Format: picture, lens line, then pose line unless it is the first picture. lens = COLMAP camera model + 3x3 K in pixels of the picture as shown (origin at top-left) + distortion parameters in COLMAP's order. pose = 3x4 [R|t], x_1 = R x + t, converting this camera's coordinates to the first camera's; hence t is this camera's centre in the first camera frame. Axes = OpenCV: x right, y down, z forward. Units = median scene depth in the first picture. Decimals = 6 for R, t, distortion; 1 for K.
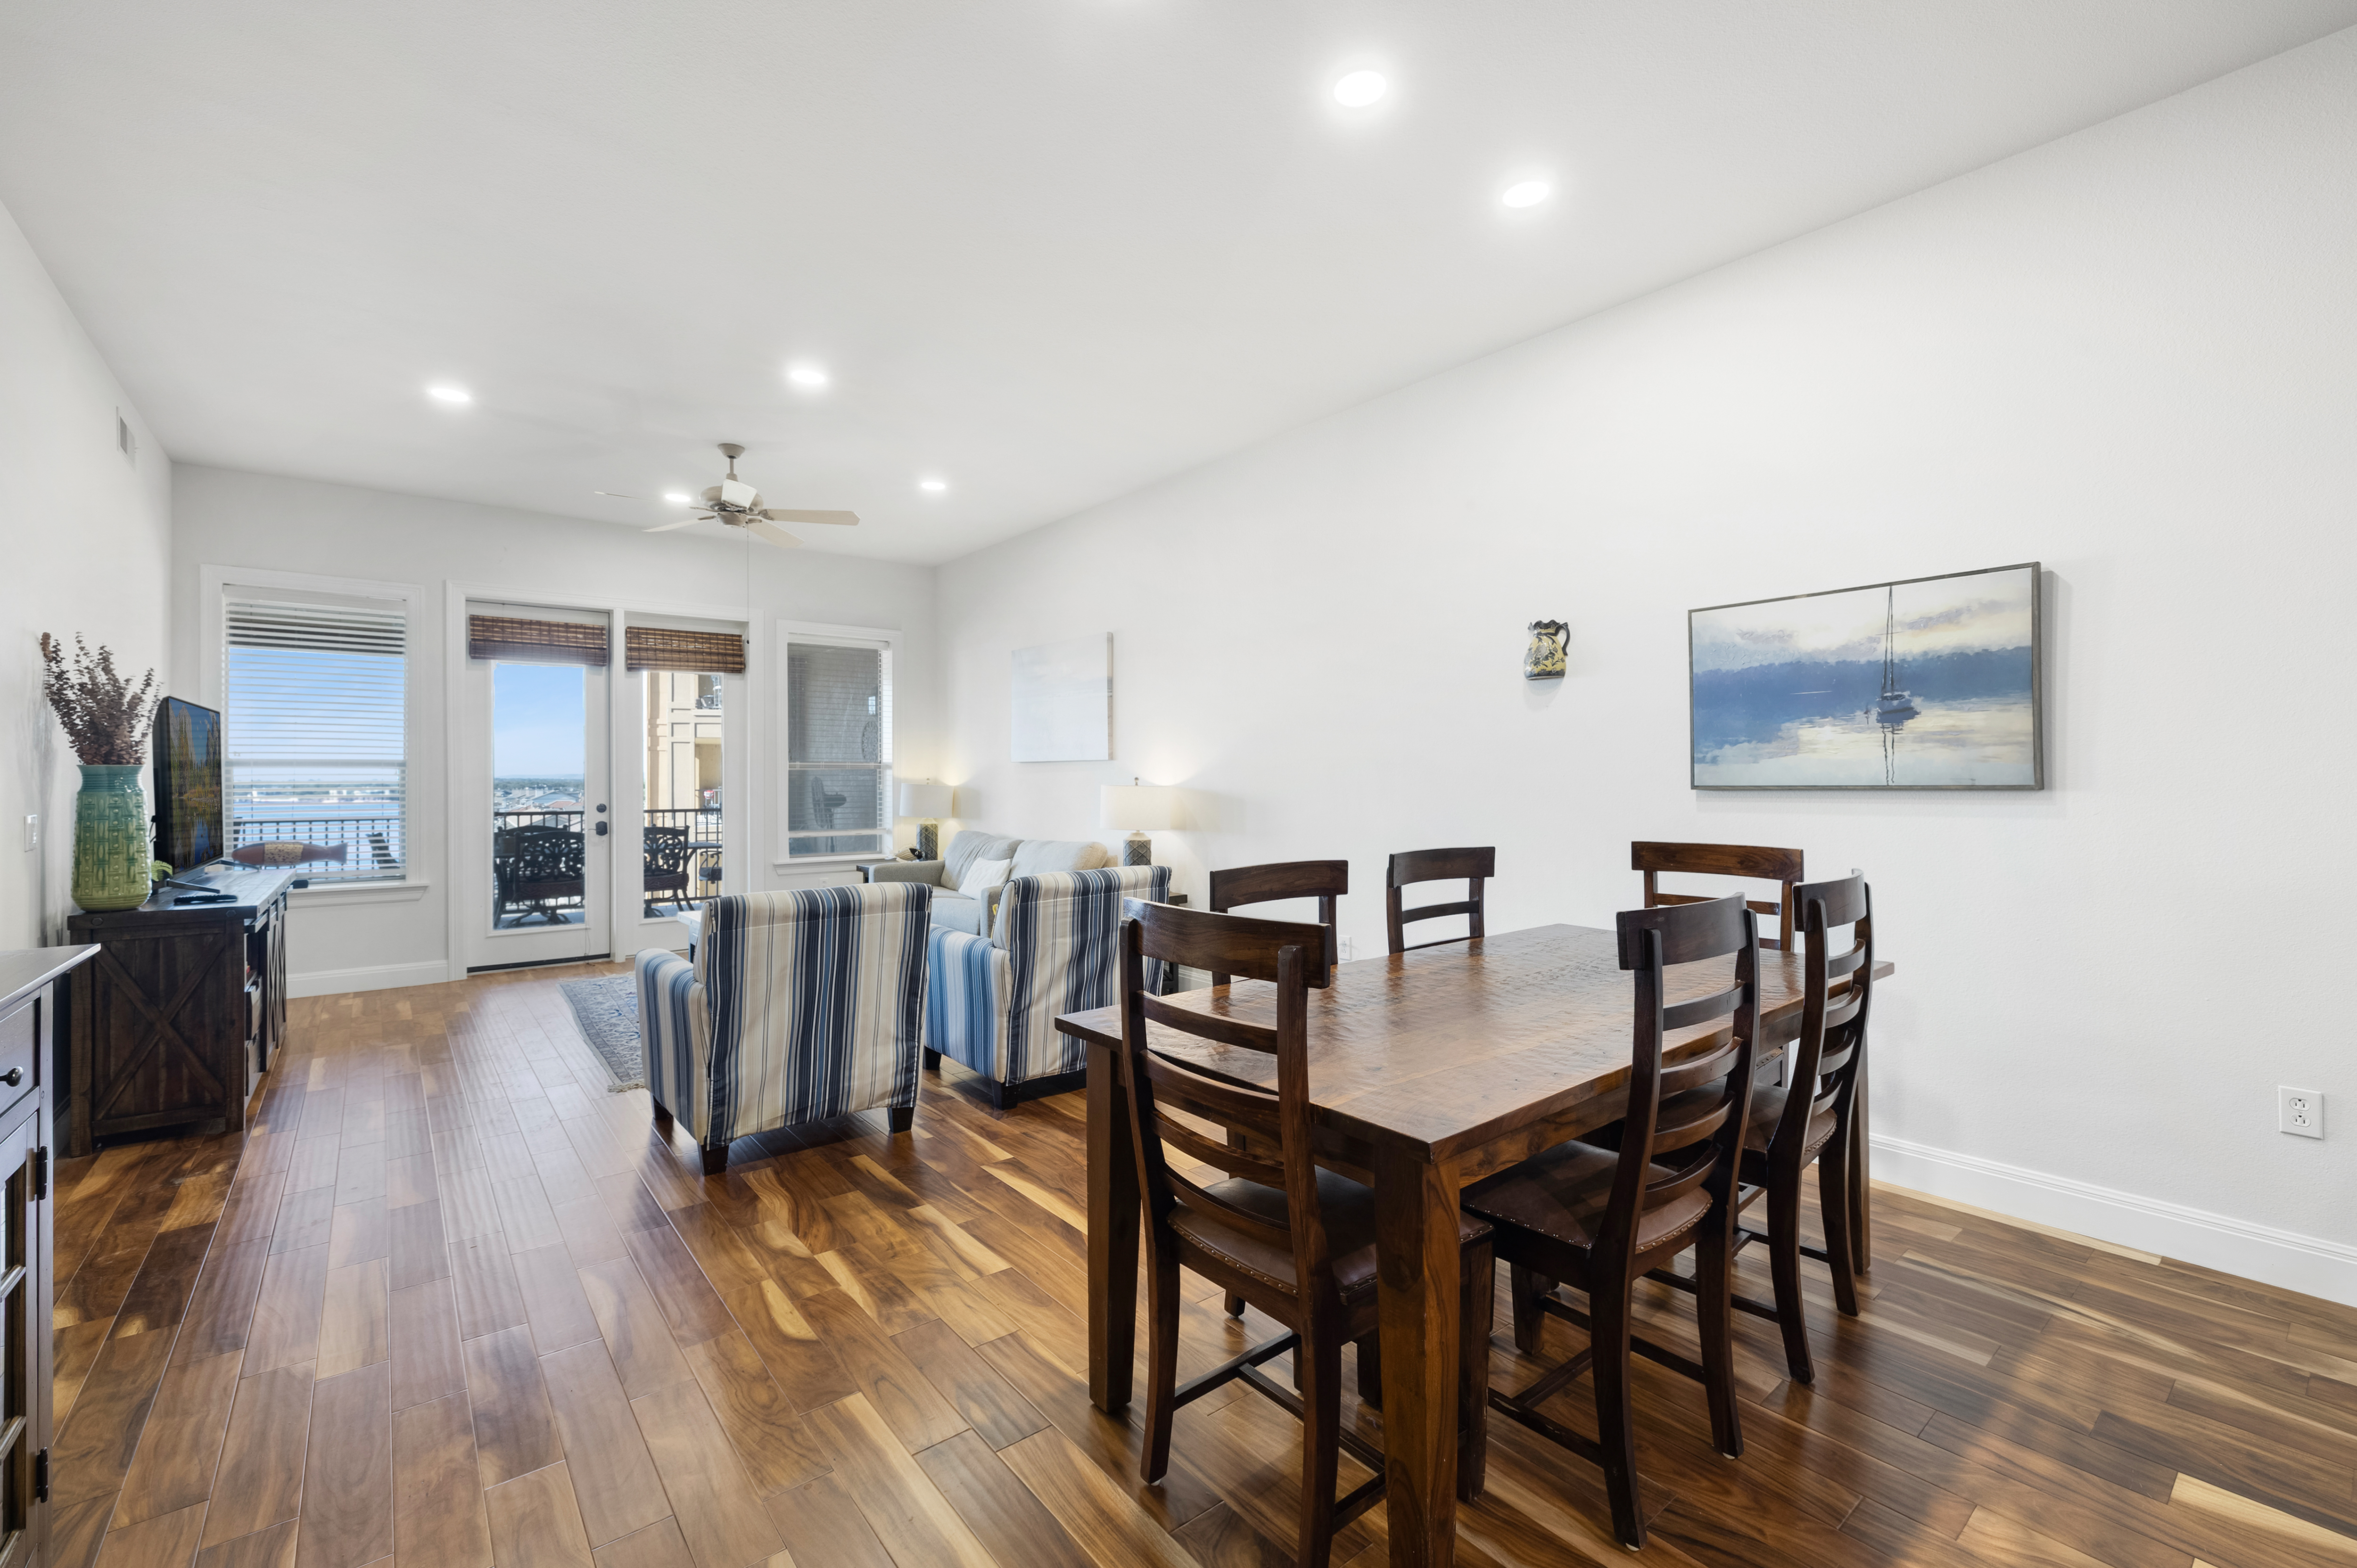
lens RADIAL K [[994.9, 0, 1179.0], [0, 994.9, 770.8], [0, 0, 1]] dist [0.002383, 0.000275]
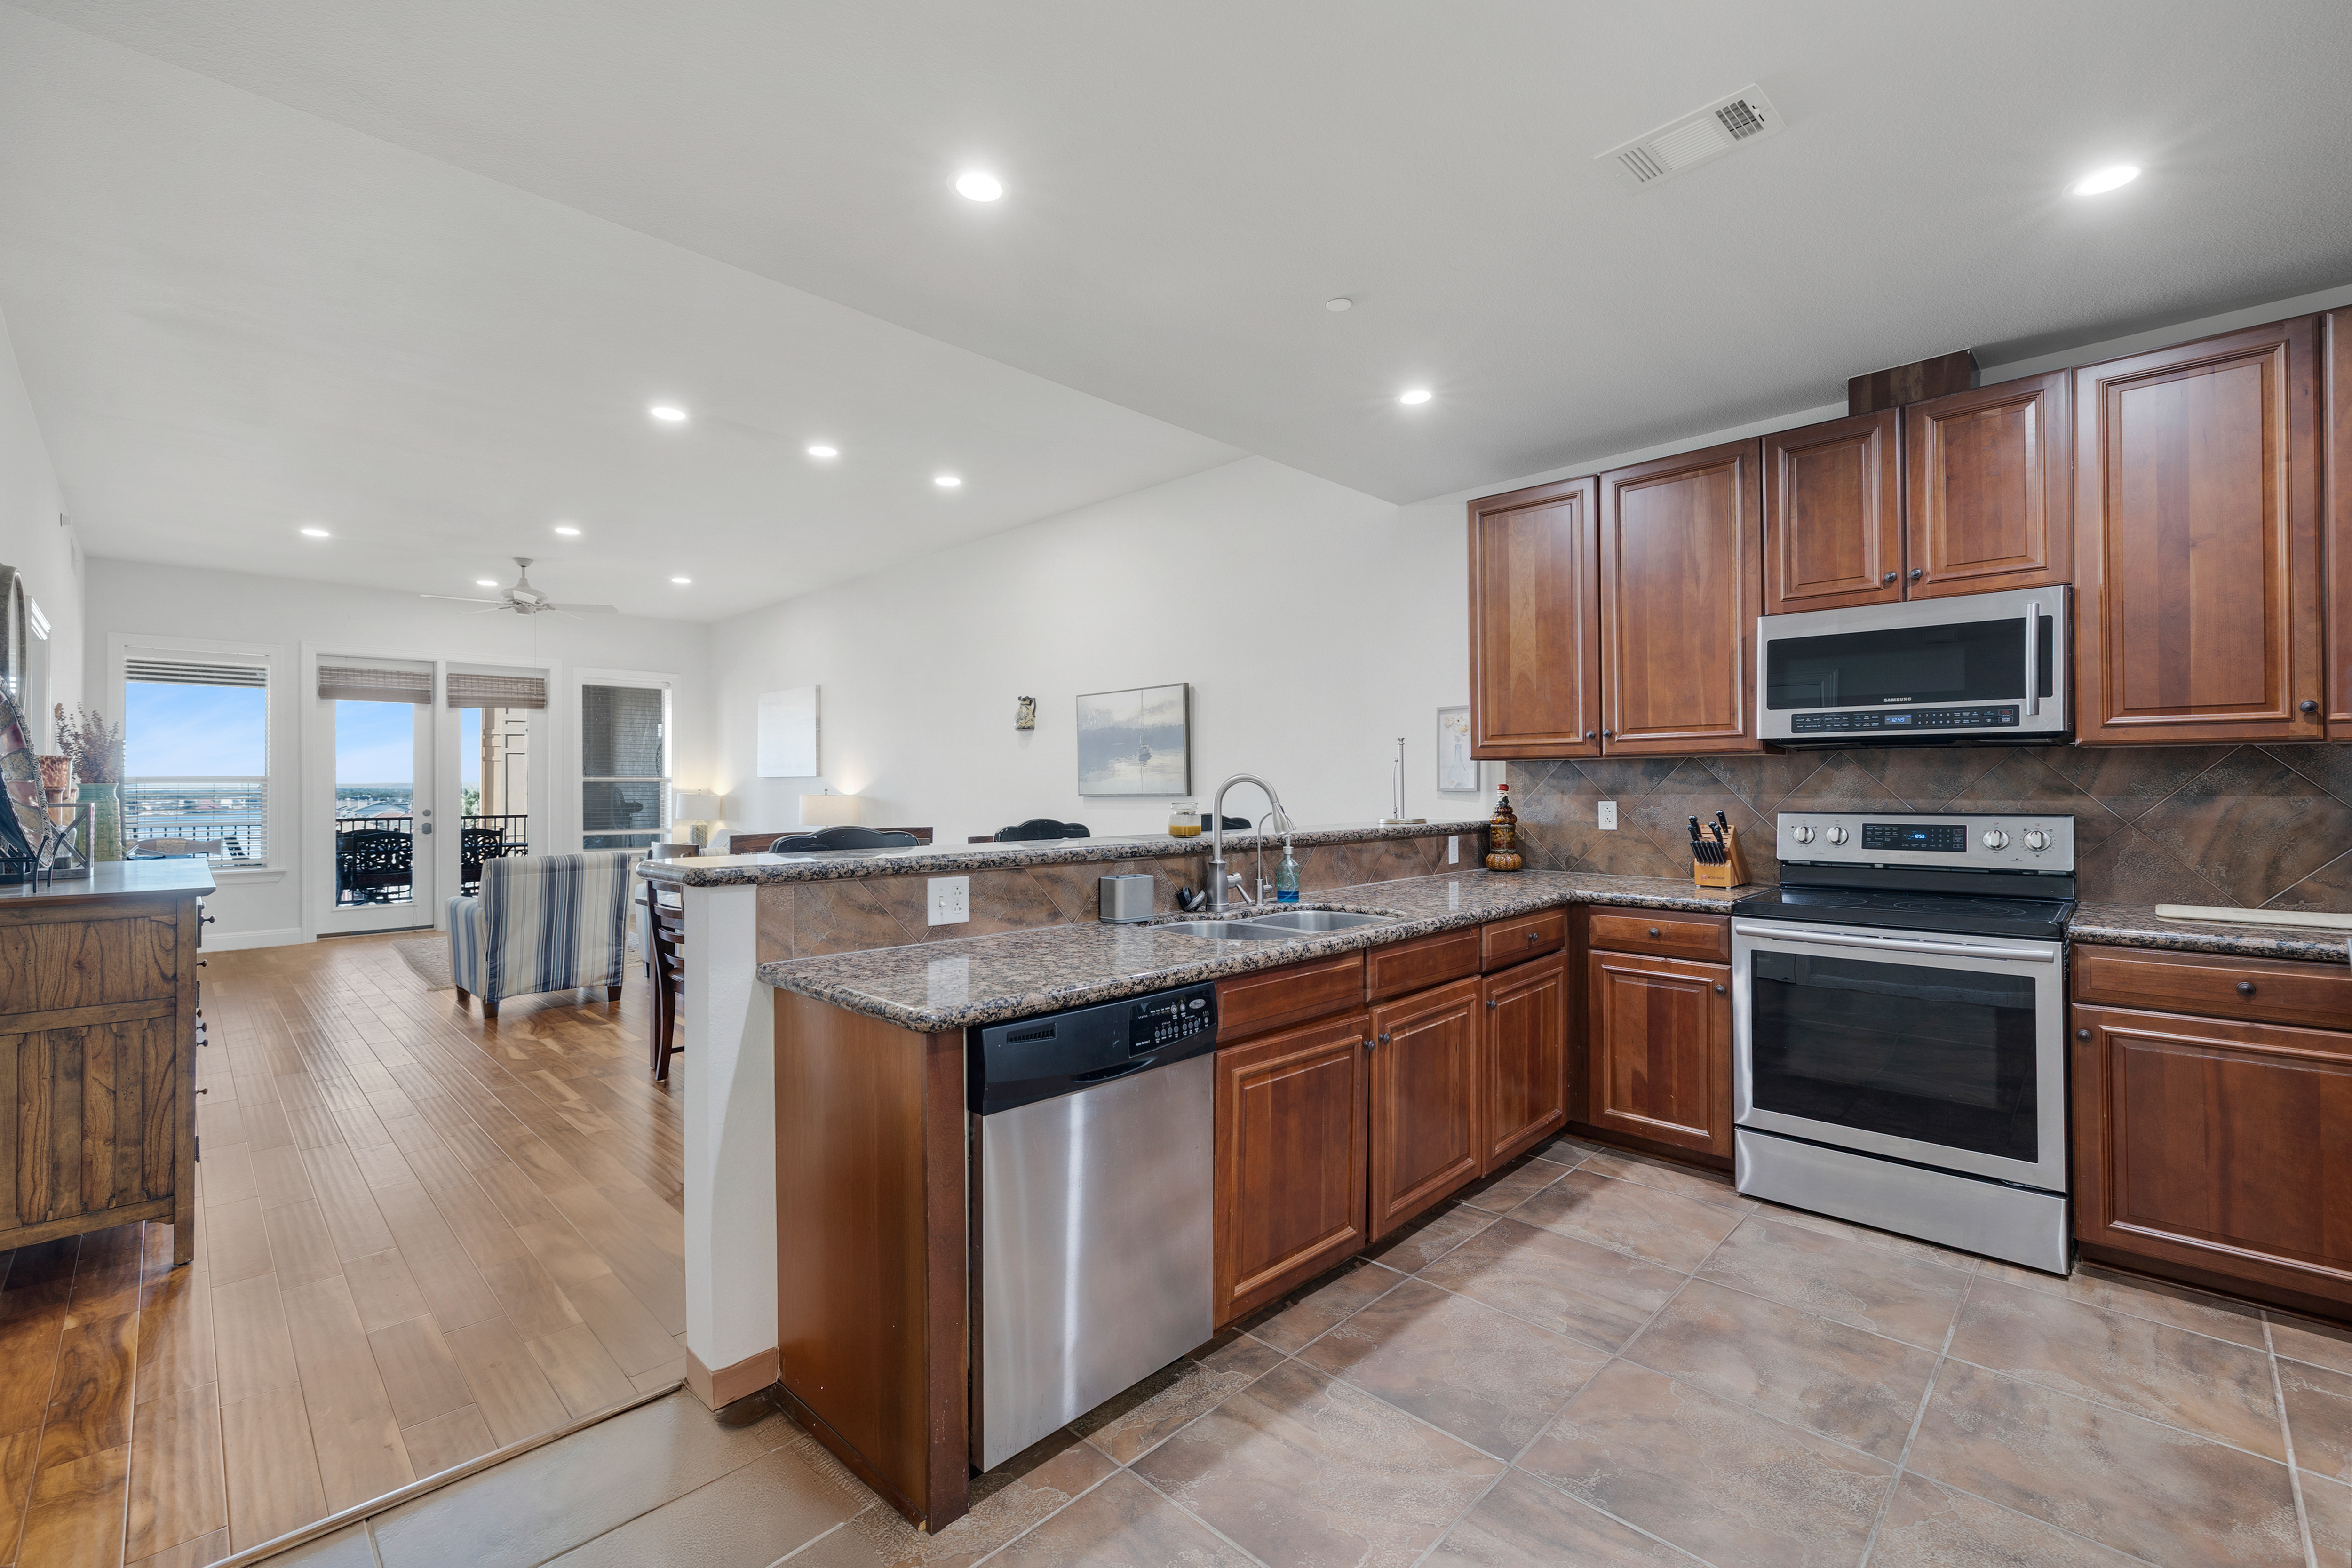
lens RADIAL K [[1006.8, 0, 1174.7], [0, 1006.8, 773.6], [0, 0, 1]] dist [0.001313, -0.000195]
pose [[0.994186, -0.000441, 0.107672, 0.275761], [0.001030, 0.999985, -0.005411, -0.006277], [-0.107668, 0.005490, 0.994172, -0.456692]]
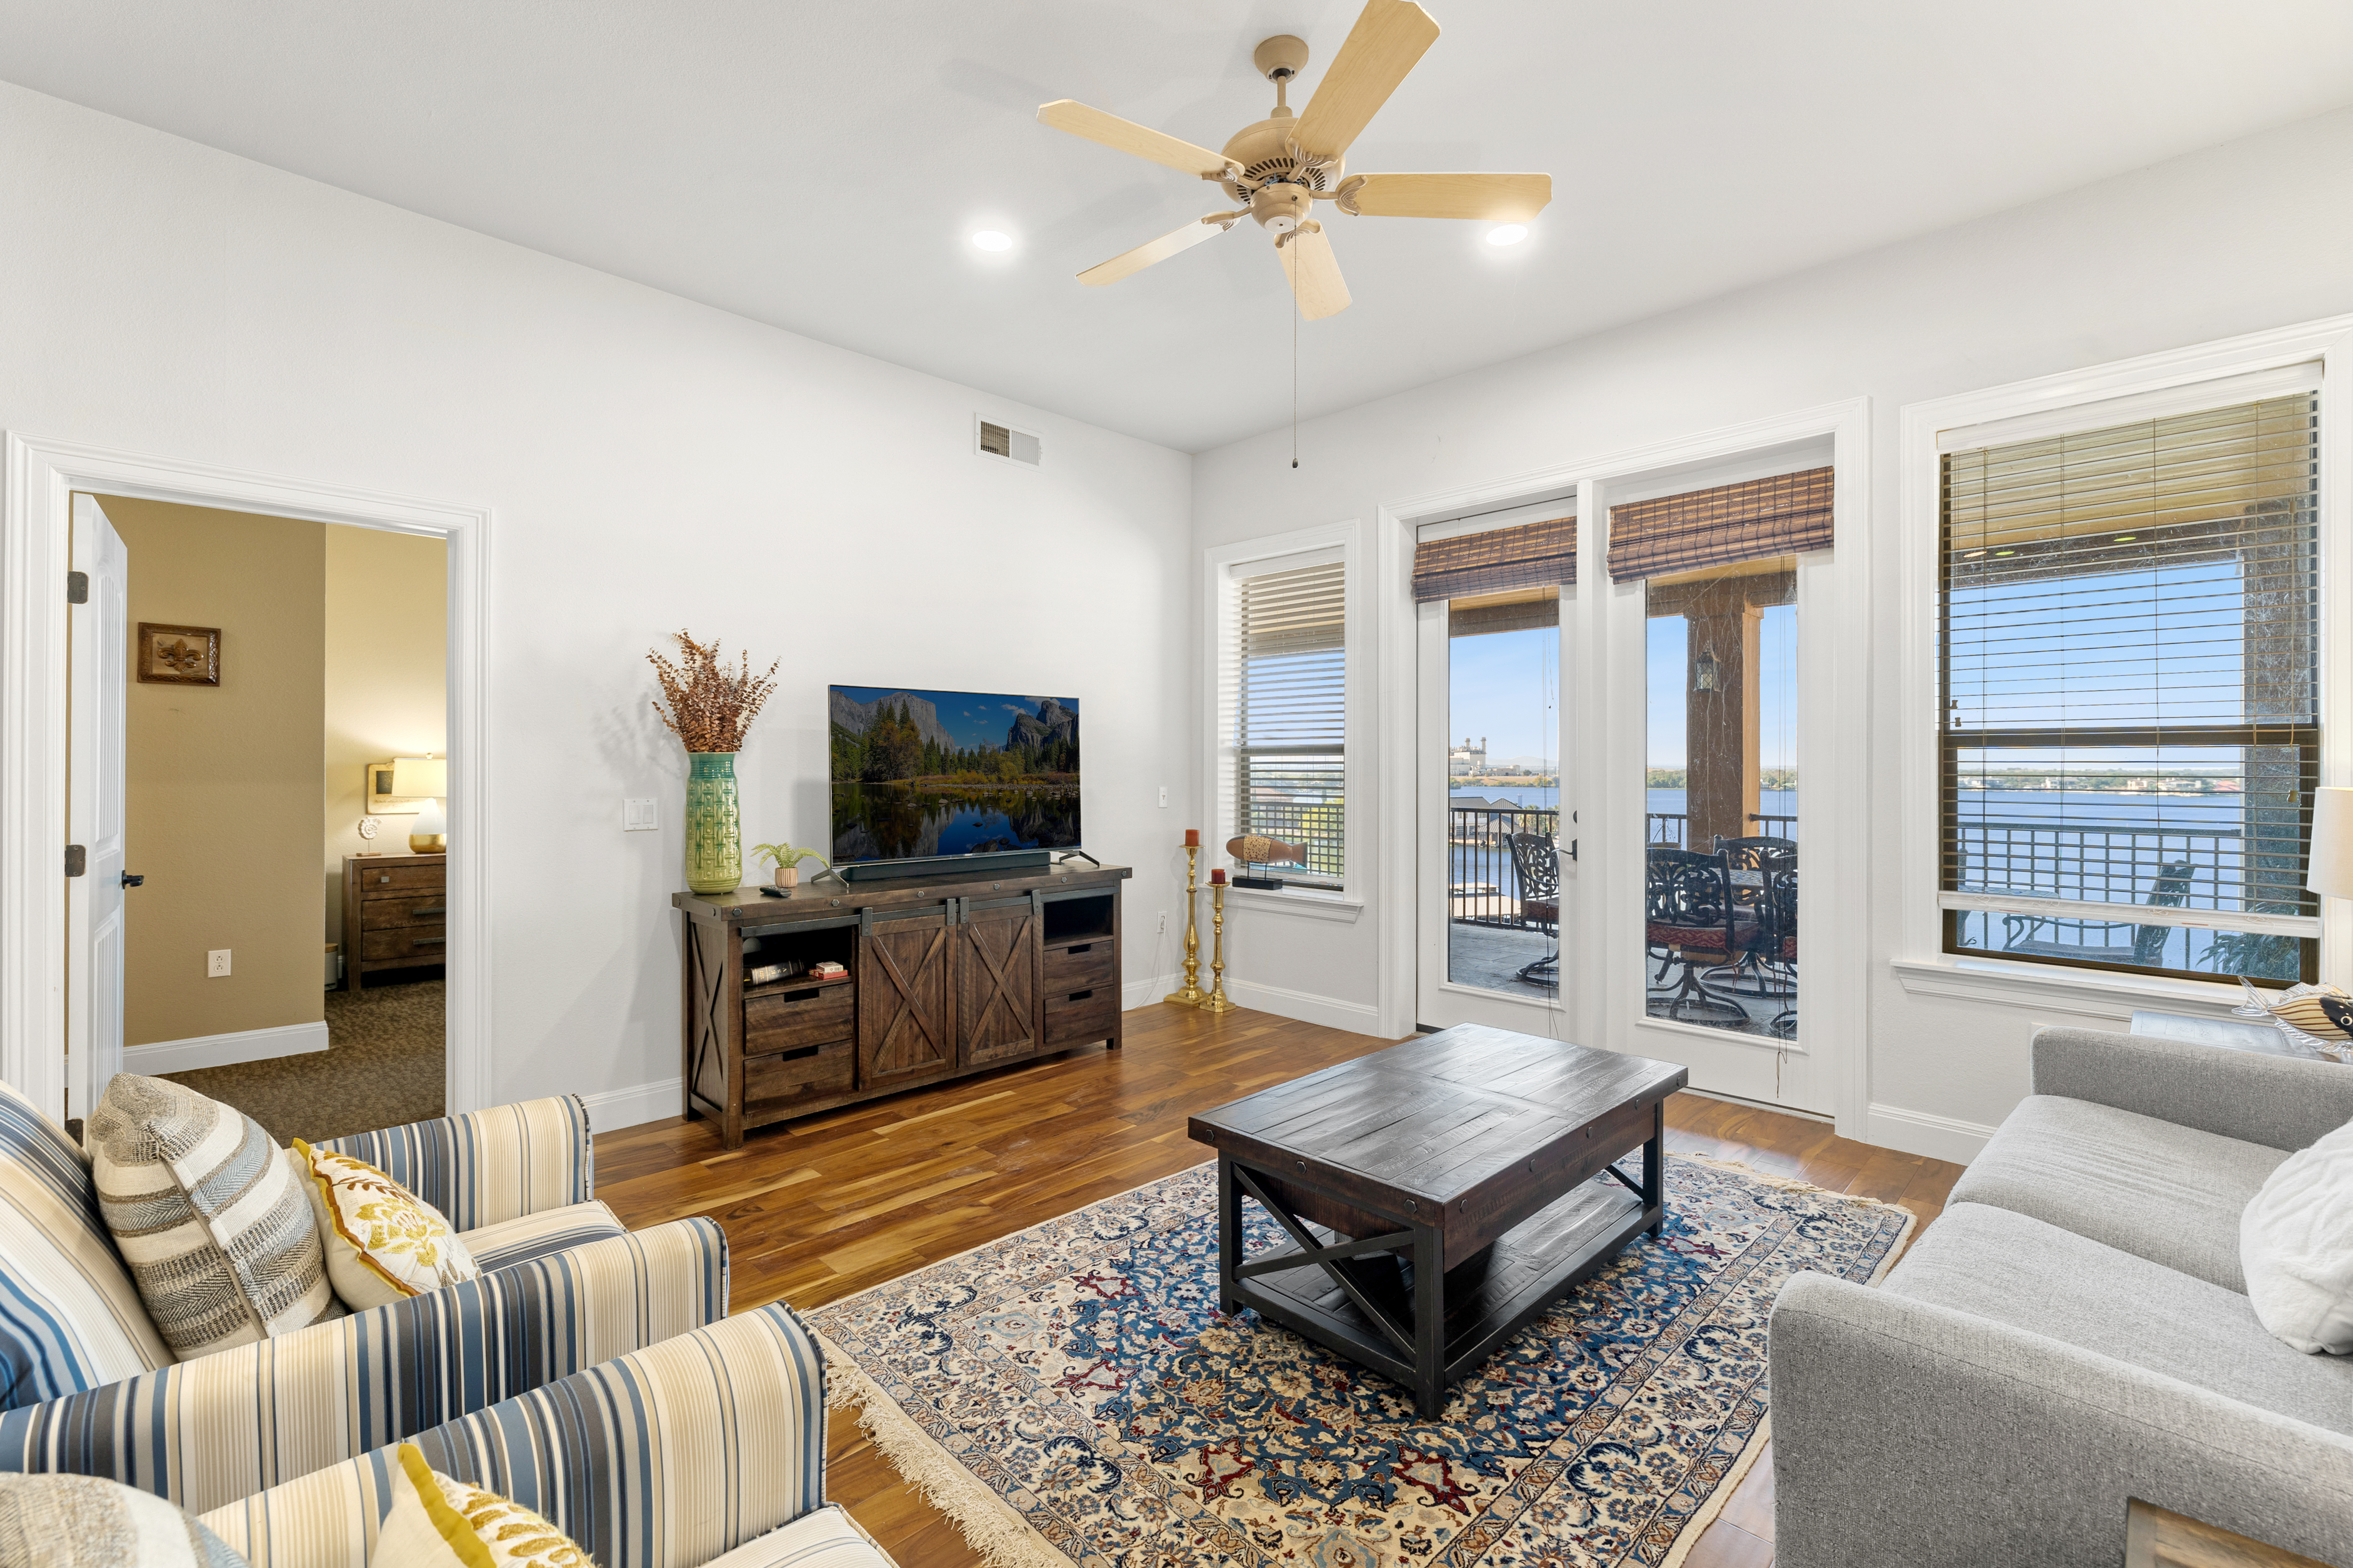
lens RADIAL K [[1007.1, 0, 1175.2], [0, 1007.1, 773.6], [0, 0, 1]] dist [0.001313, -0.000195]
pose [[0.099420, 0.007025, -0.995021, 0.011271], [0.004057, 0.999964, 0.007465, 0.005738], [0.995037, -0.004779, 0.099388, 0.746101]]
